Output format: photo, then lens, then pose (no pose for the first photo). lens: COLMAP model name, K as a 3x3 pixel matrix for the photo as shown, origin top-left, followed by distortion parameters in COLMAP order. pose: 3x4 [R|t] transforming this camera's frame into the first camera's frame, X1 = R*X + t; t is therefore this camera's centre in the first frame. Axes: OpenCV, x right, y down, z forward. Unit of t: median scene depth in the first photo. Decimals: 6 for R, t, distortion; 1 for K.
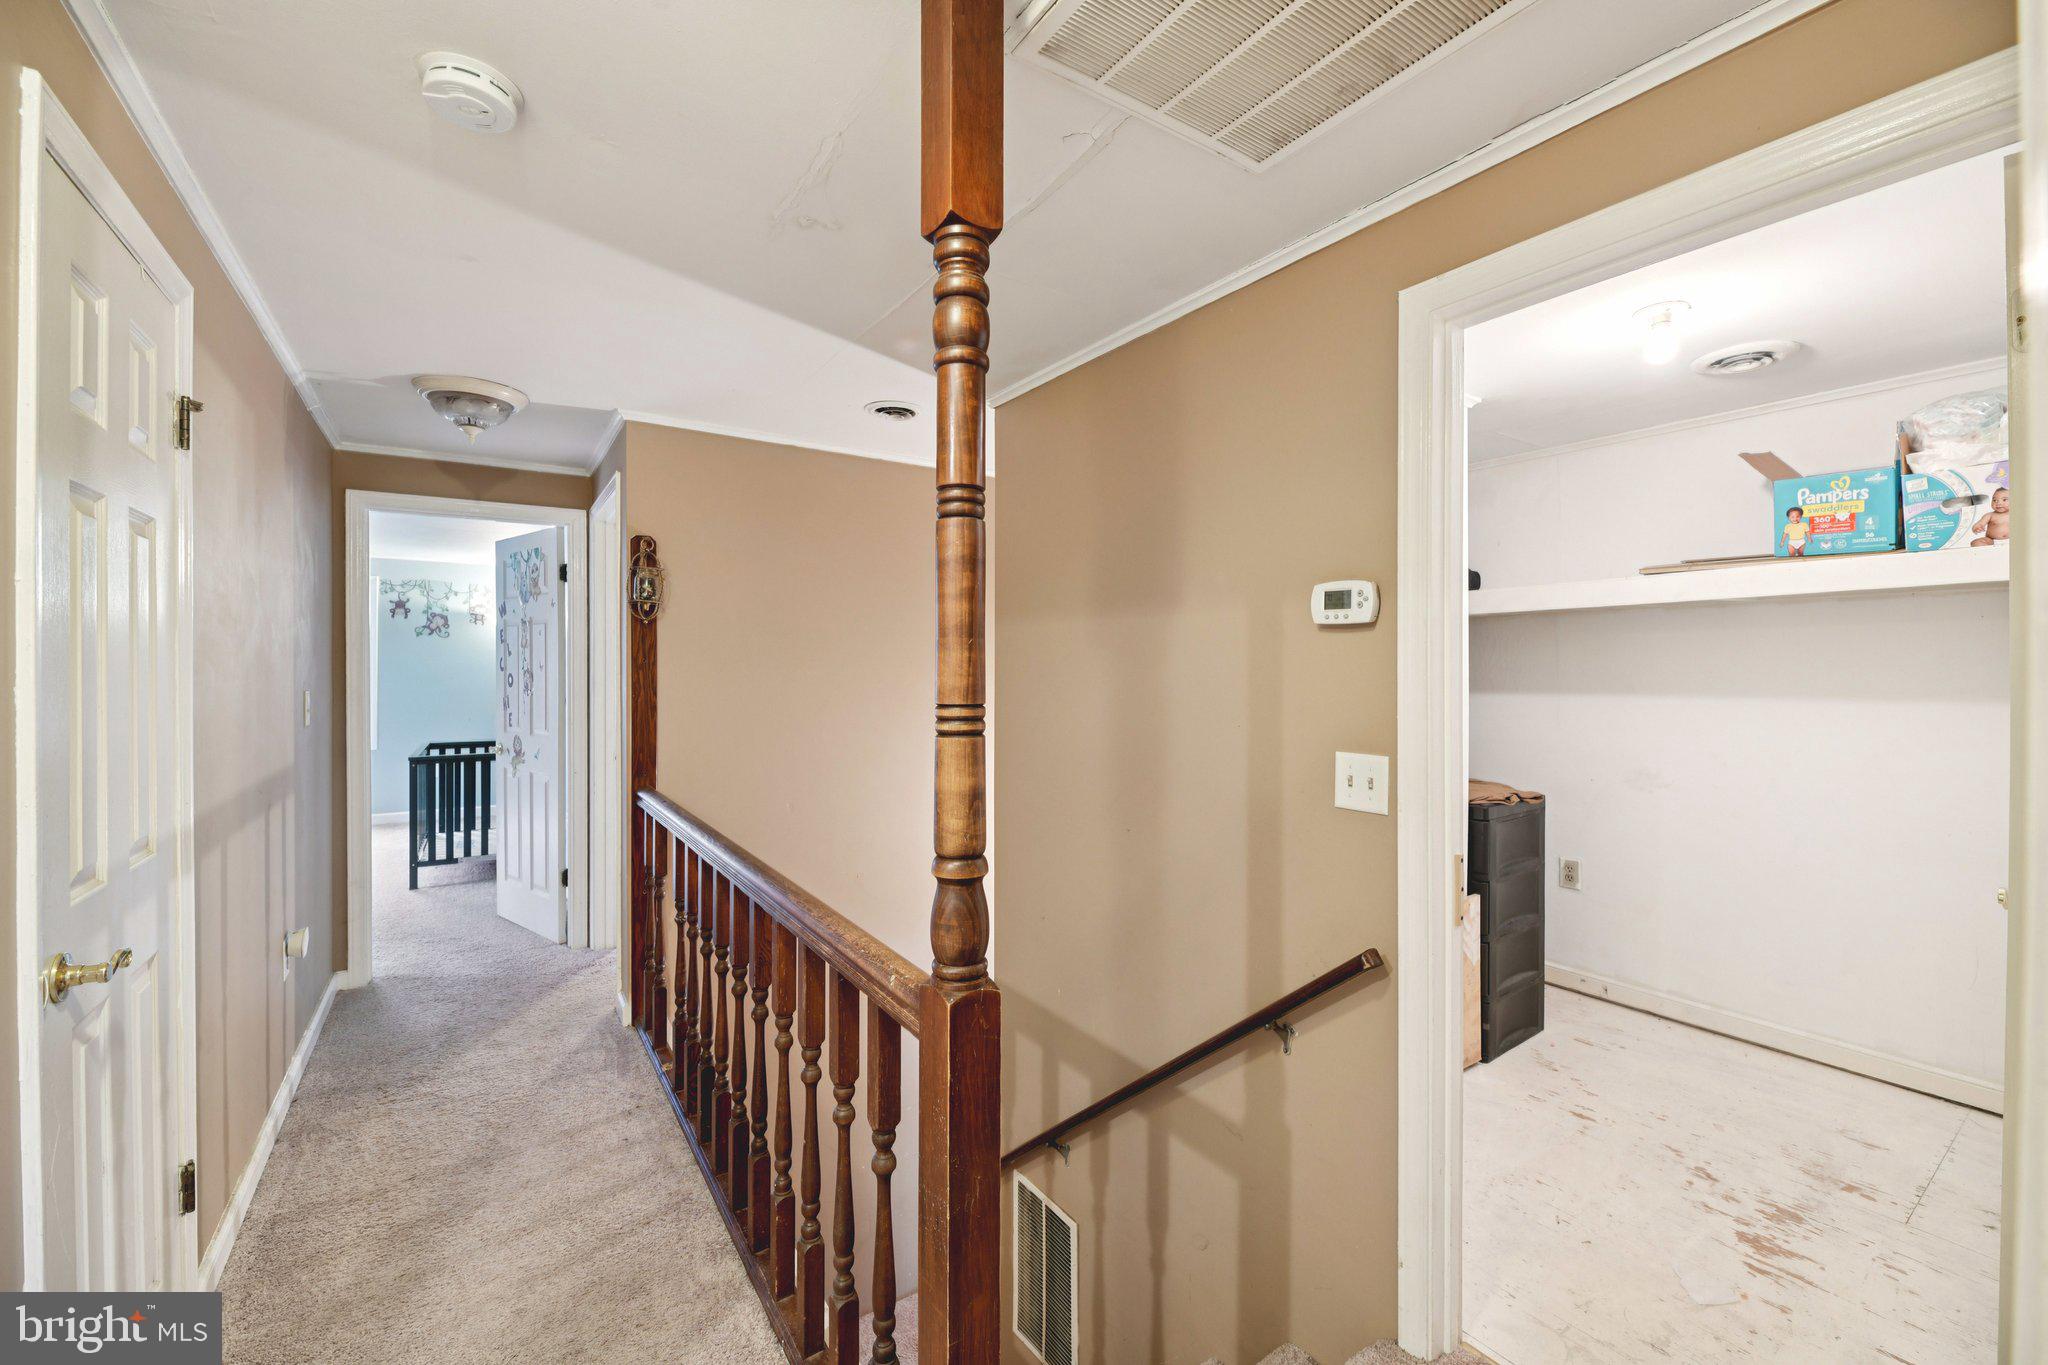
lens RADIAL K [[828.4, 0, 1031.1], [0, 828.4, 674.6], [0, 0, 1]] dist [0.001342, -0.003212]
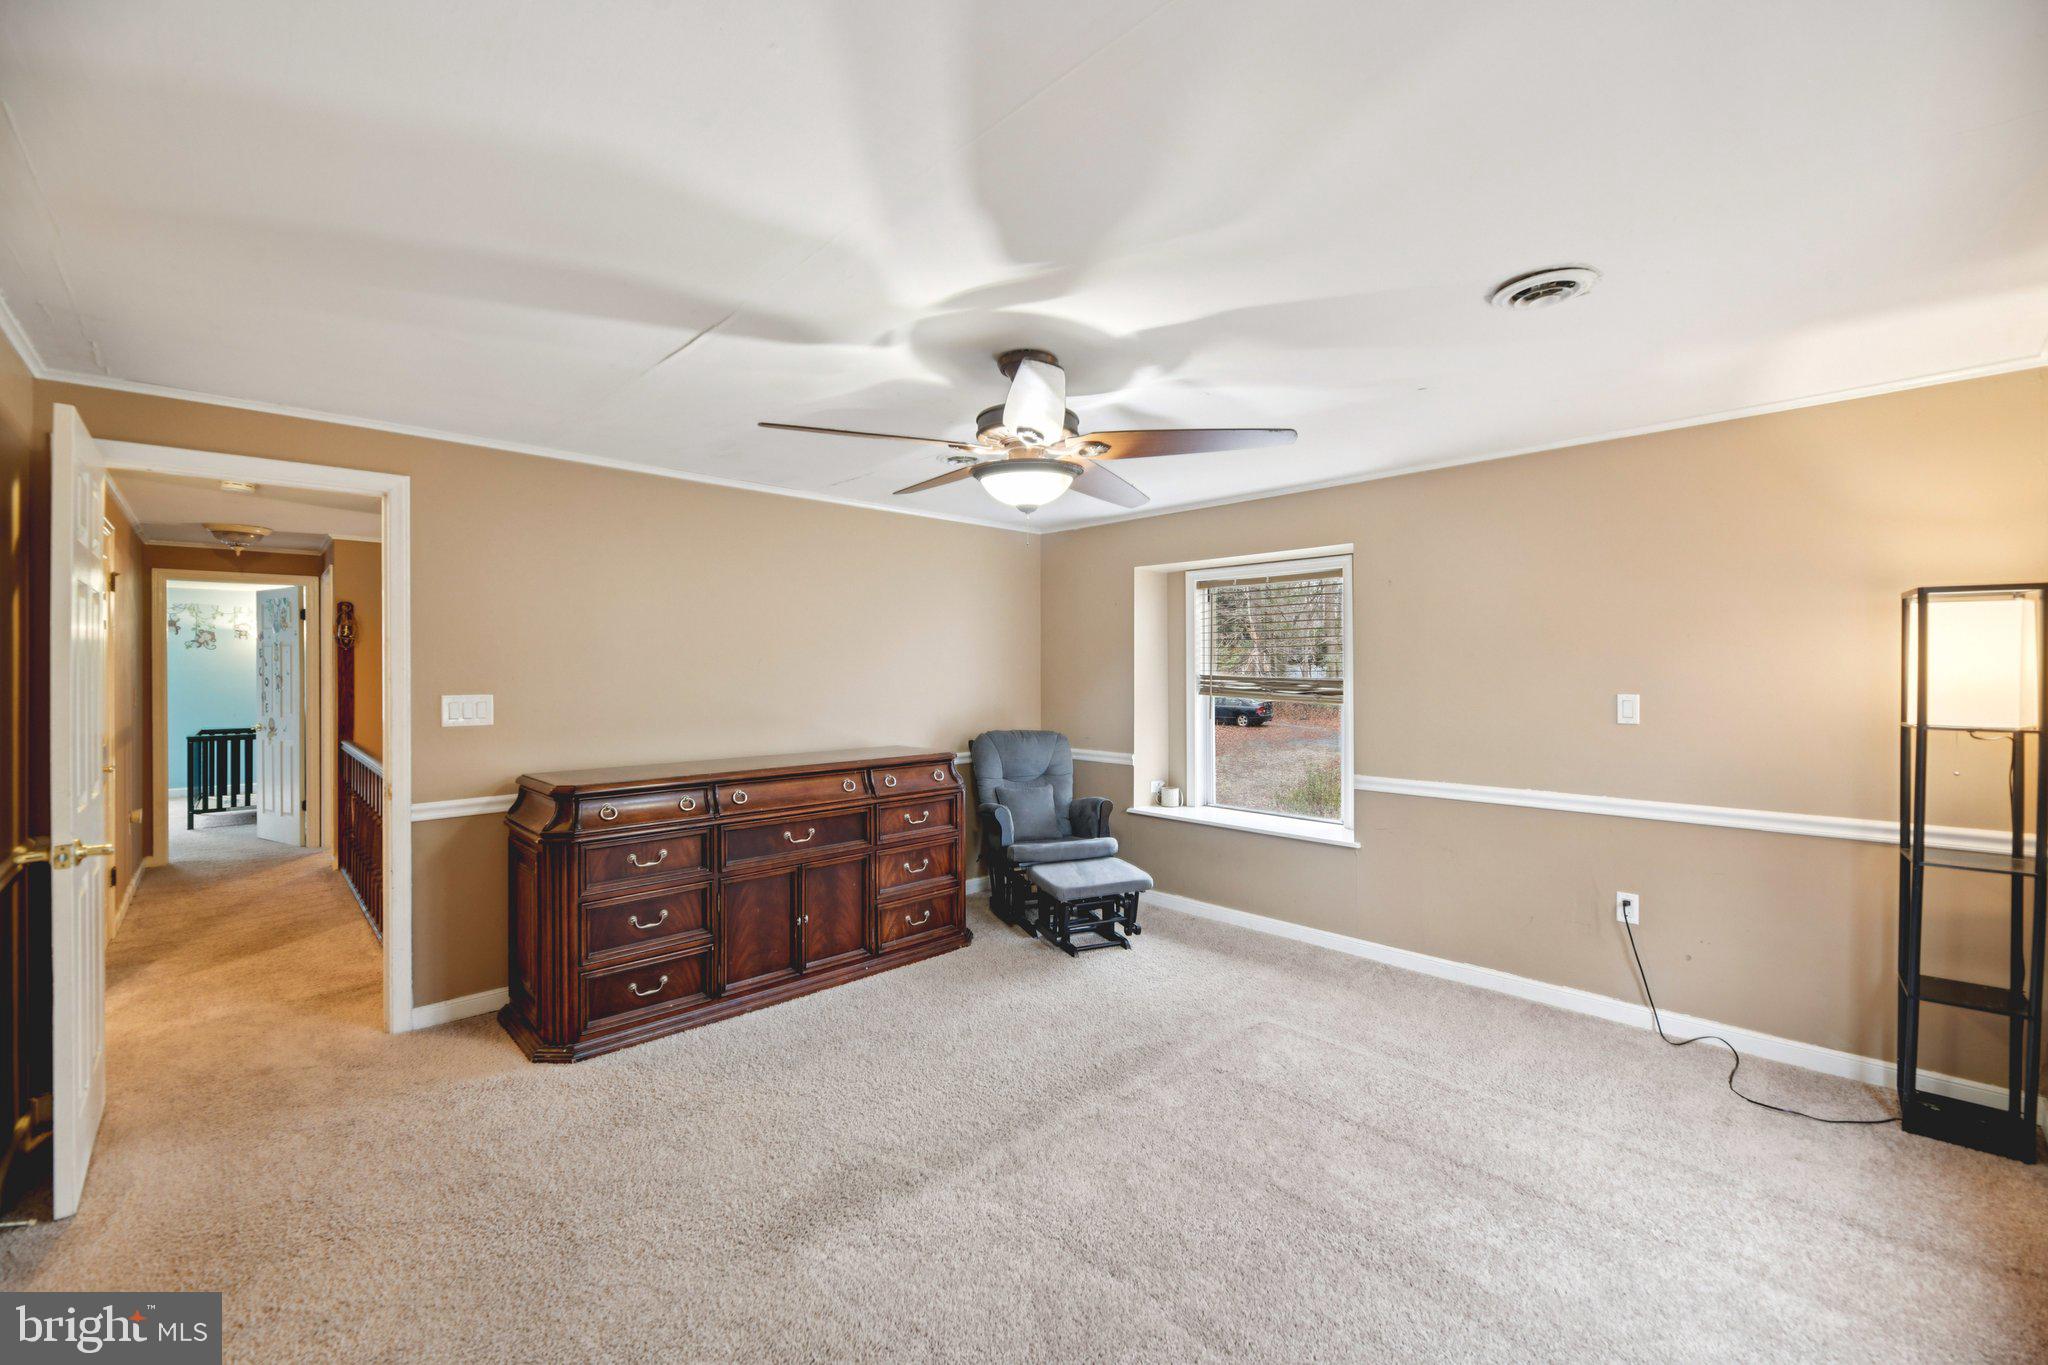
lens RADIAL K [[828.4, 0, 1036.8], [0, 828.4, 671.1], [0, 0, 1]] dist [0.001342, -0.003212]
pose [[0.984501, -0.004410, 0.175323, 0.498382], [0.005531, 0.999967, -0.005909, 0.003418], [-0.175291, 0.006787, 0.984493, -0.744951]]
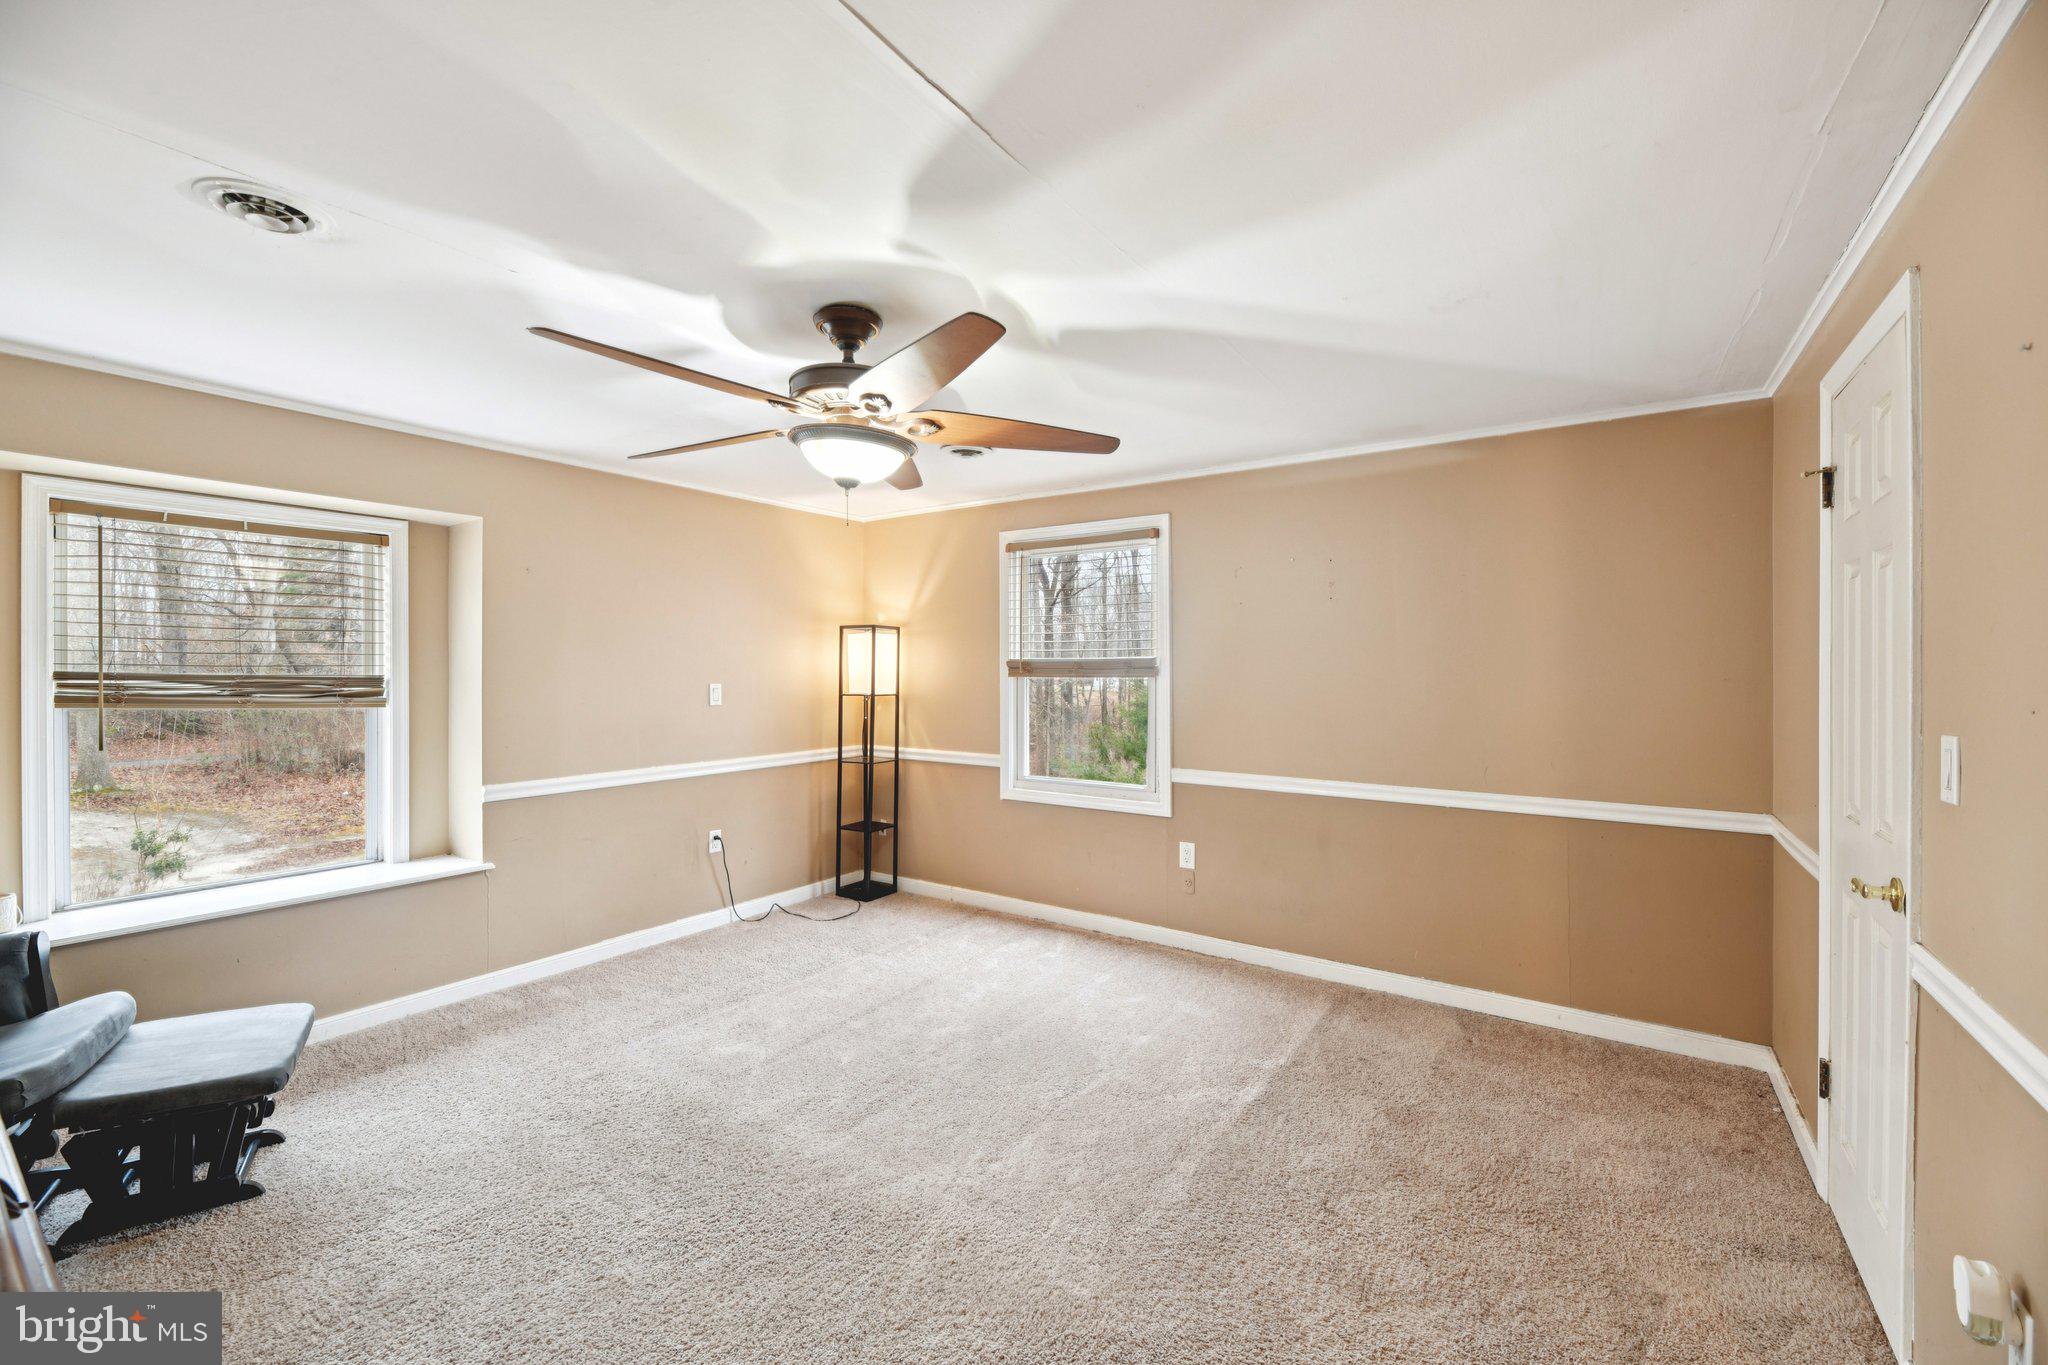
lens RADIAL K [[828.4, 0, 1032.9], [0, 828.4, 669.0], [0, 0, 1]] dist [0.001342, -0.003212]
pose [[-0.367456, -0.003086, 0.930036, -0.612991], [0.003929, 0.999980, 0.004871, -0.002619], [-0.930033, 0.005444, -0.367437, 0.942097]]
